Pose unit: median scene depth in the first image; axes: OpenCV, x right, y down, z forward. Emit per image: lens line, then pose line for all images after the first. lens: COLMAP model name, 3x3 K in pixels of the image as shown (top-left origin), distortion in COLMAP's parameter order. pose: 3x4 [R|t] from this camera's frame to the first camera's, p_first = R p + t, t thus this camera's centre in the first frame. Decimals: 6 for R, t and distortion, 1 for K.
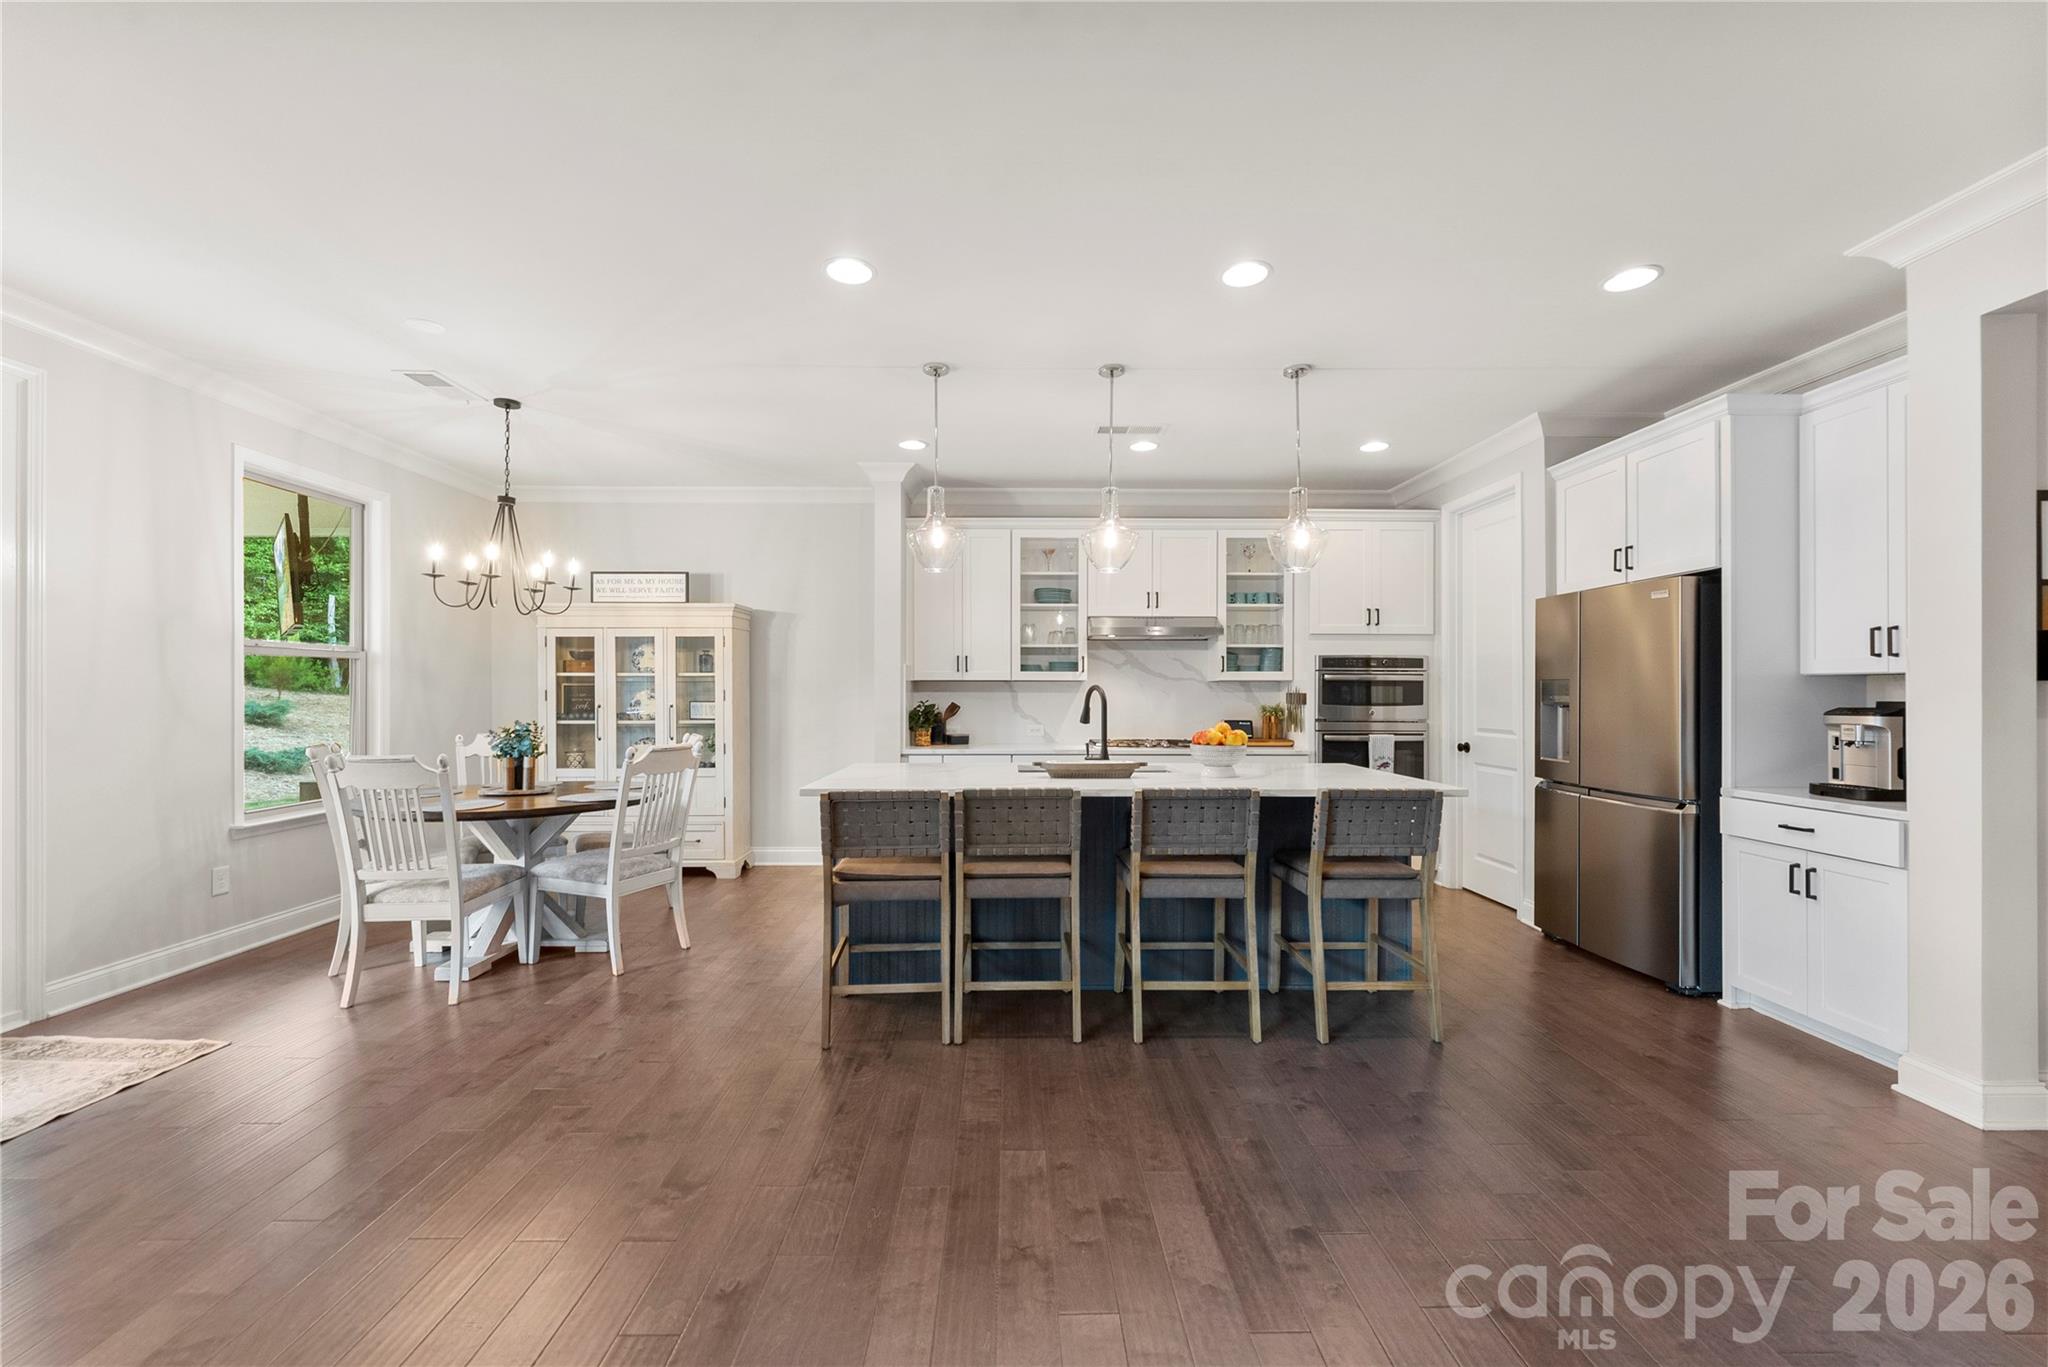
lens RADIAL K [[840.5, 0, 1026.7], [0, 840.5, 701.2], [0, 0, 1]] dist [0.004426, 0.000002]
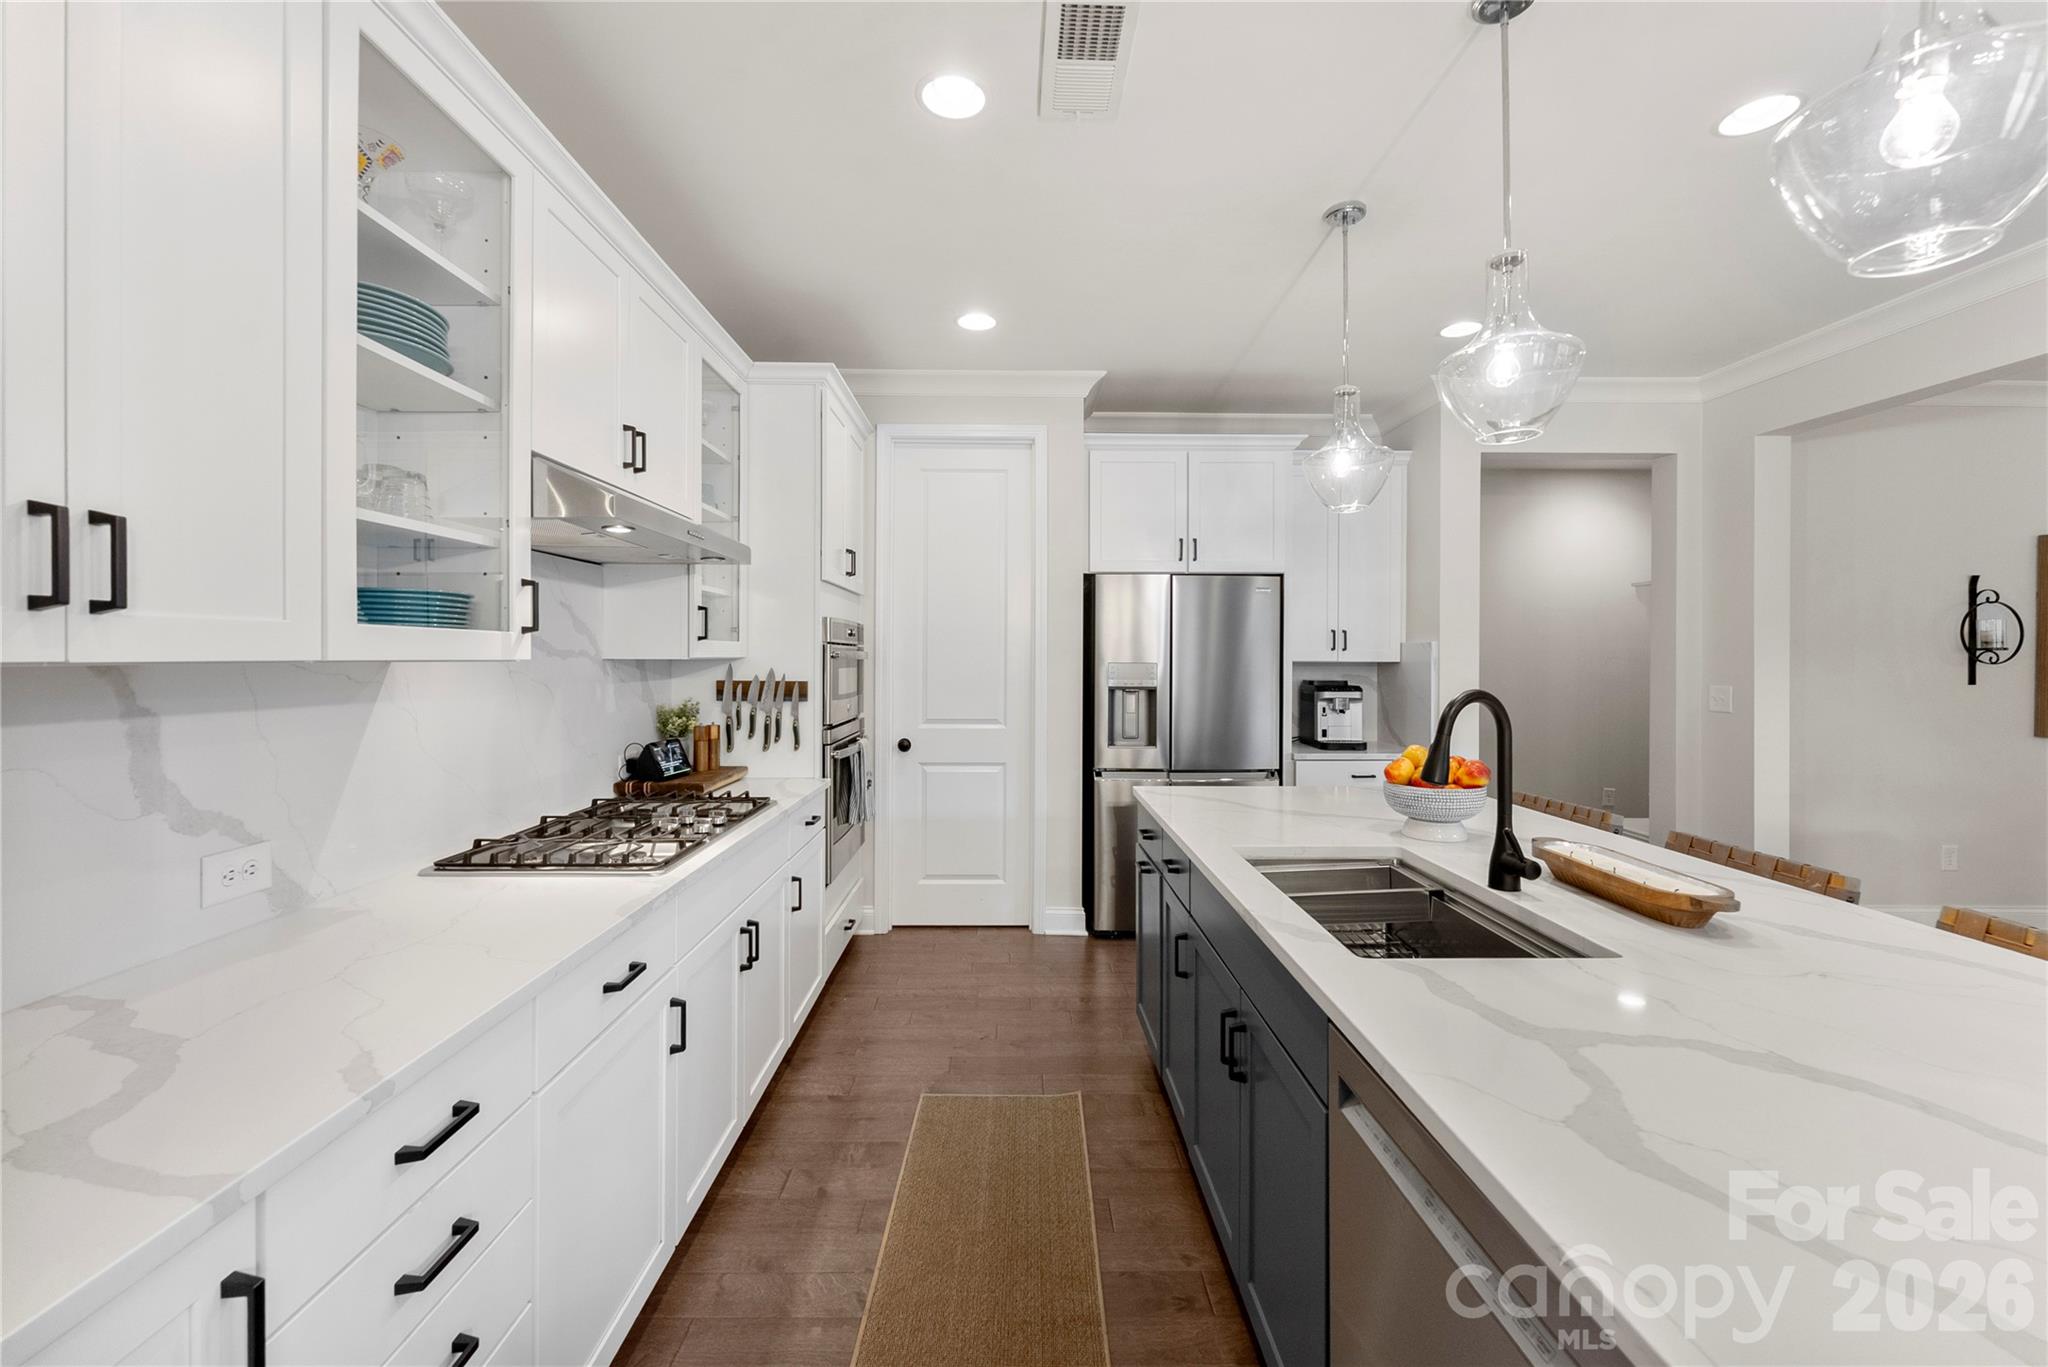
lens RADIAL K [[832.8, 0, 1017.6], [0, 832.8, 660.0], [0, 0, 1]] dist [-0.001777, -0.000200]
pose [[0.008113, -0.006554, 0.999946, -0.238045], [0.005234, 0.999965, 0.006512, -0.027089], [-0.999953, 0.005181, 0.008147, 0.854471]]
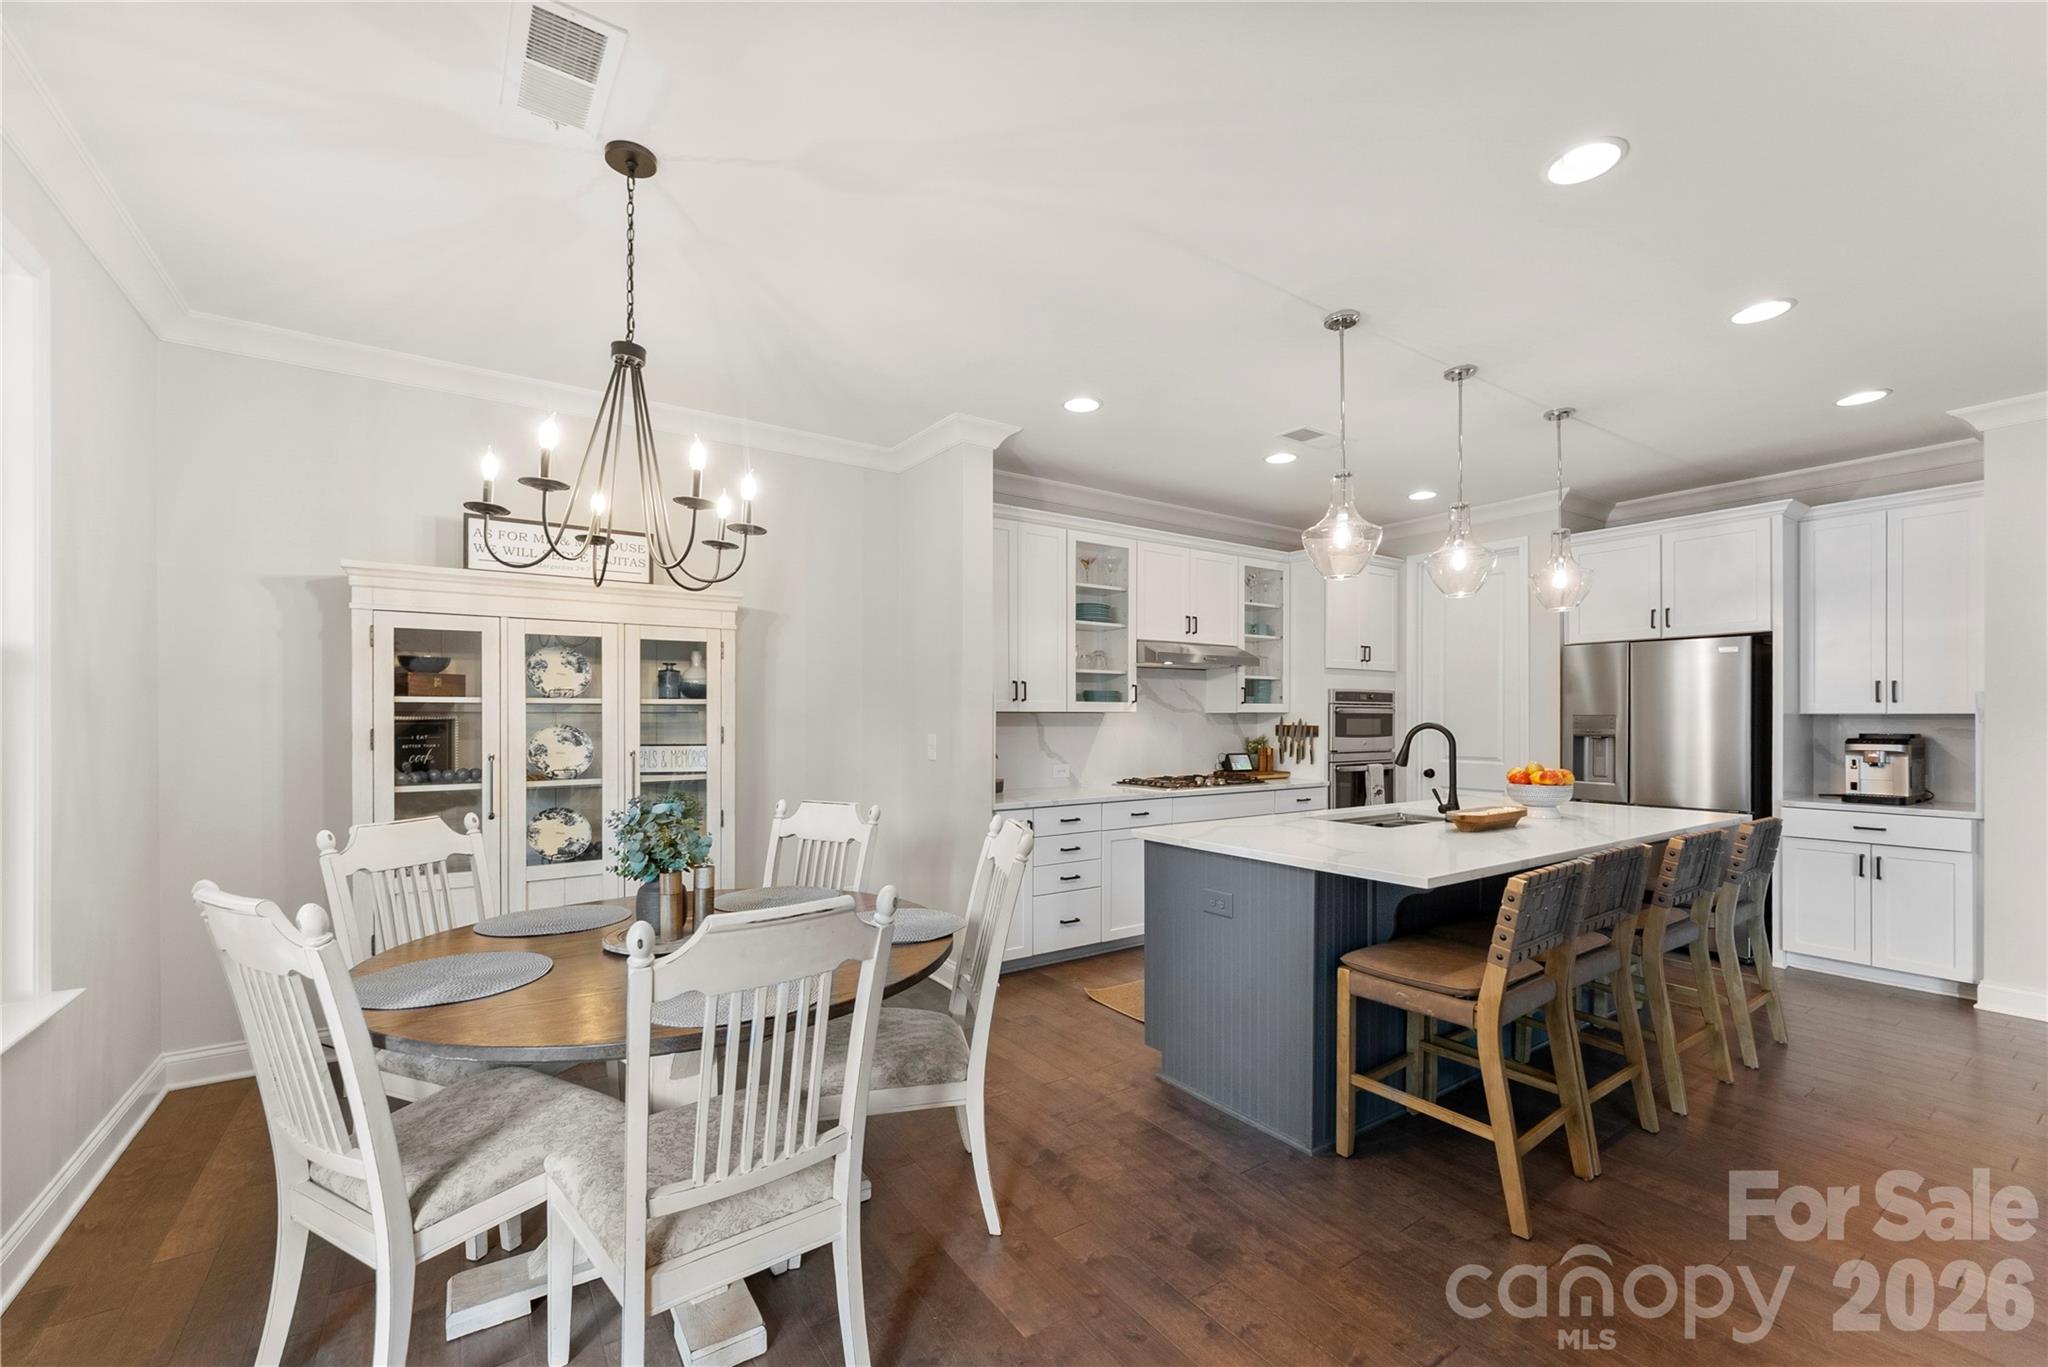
lens RADIAL K [[844.0, 0, 1031.1], [0, 844.0, 722.6], [0, 0, 1]] dist [0.000463, 0.000196]
pose [[0.831958, -0.004714, 0.554819, -0.528385], [0.006395, 0.999979, -0.001093, -0.014516], [-0.554802, 0.004458, 0.831971, 0.342835]]
